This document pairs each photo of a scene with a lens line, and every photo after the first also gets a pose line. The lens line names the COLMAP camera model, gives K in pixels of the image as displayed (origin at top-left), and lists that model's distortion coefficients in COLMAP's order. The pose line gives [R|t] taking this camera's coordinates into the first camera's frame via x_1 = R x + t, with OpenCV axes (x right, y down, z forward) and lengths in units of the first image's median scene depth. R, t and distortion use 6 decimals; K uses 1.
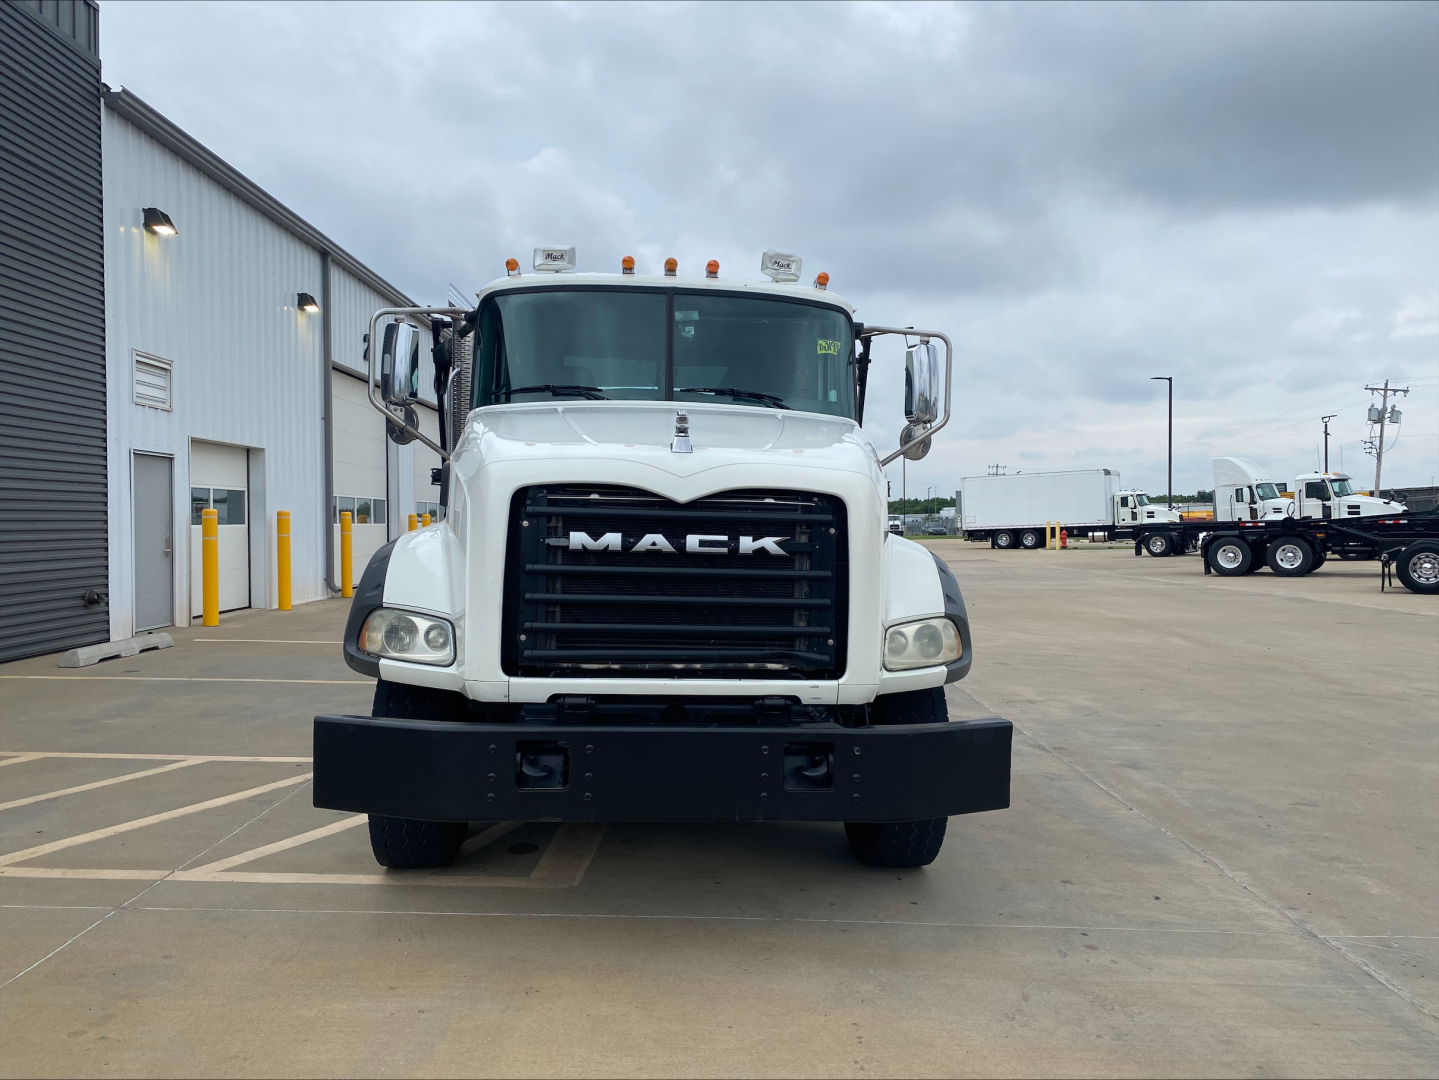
lens RADIAL K [[1096.4, 0, 726.2], [0, 1096.4, 537.7], [0, 0, 1]] dist [0.026921, -0.020840]
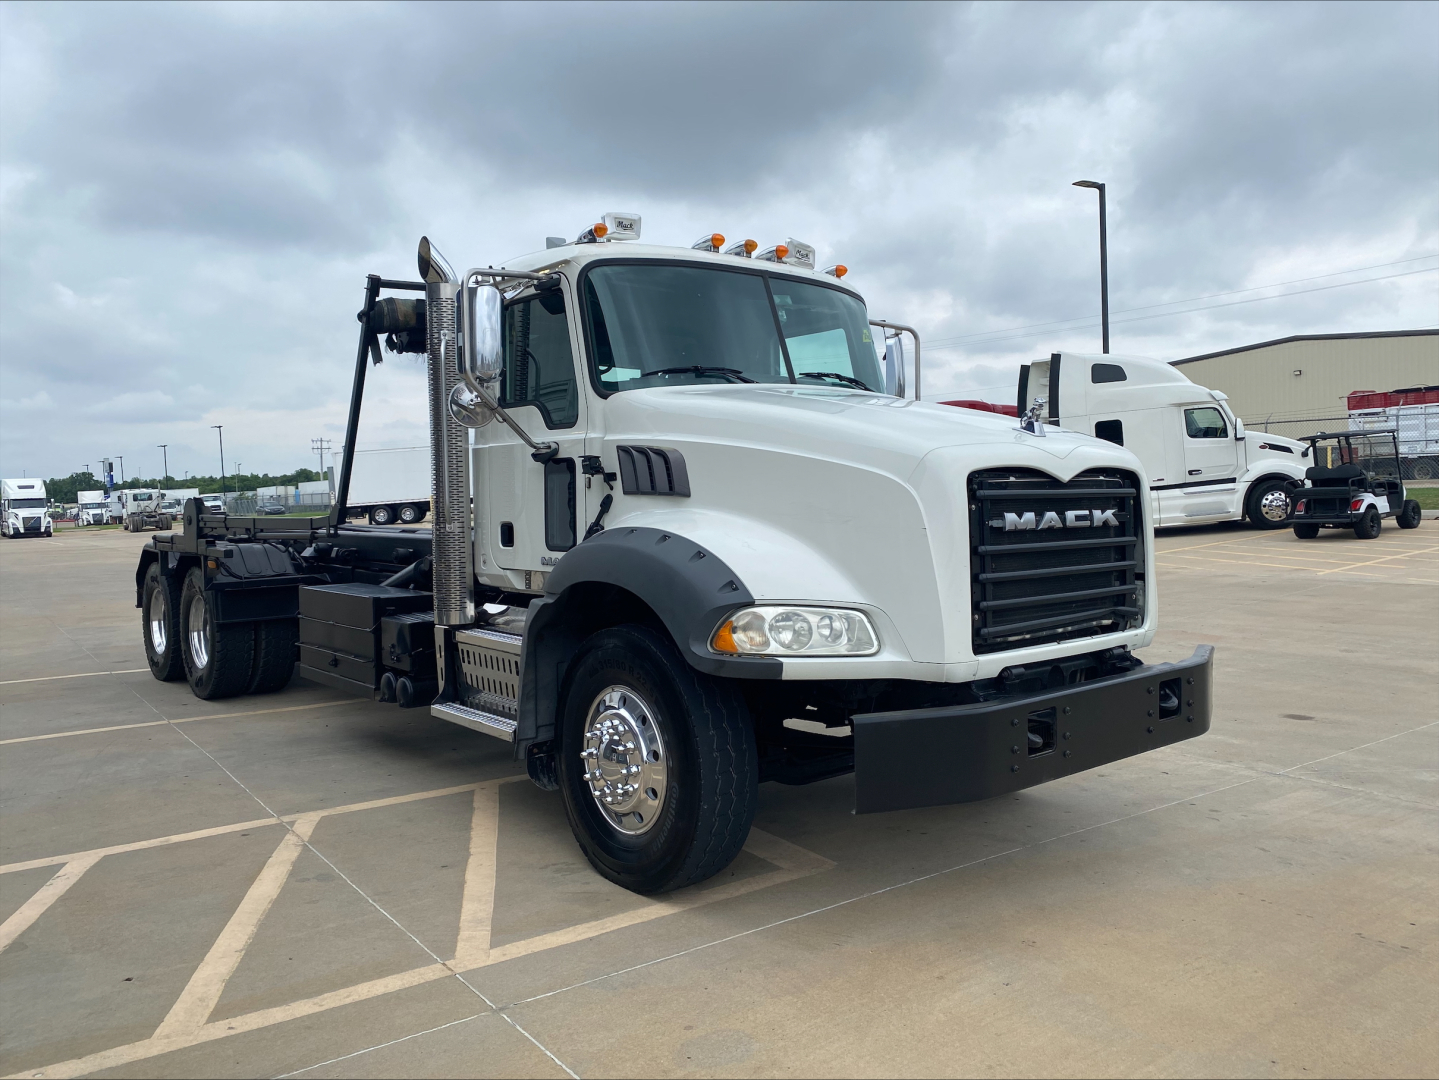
lens RADIAL K [[1096.4, 0, 719.0], [0, 1096.4, 535.1], [0, 0, 1]] dist [0.026921, -0.020840]
pose [[0.818898, -0.059288, 0.570869, -0.810622], [0.046838, 0.998236, 0.036484, -0.029878], [-0.572025, -0.003139, 0.820230, 0.238594]]
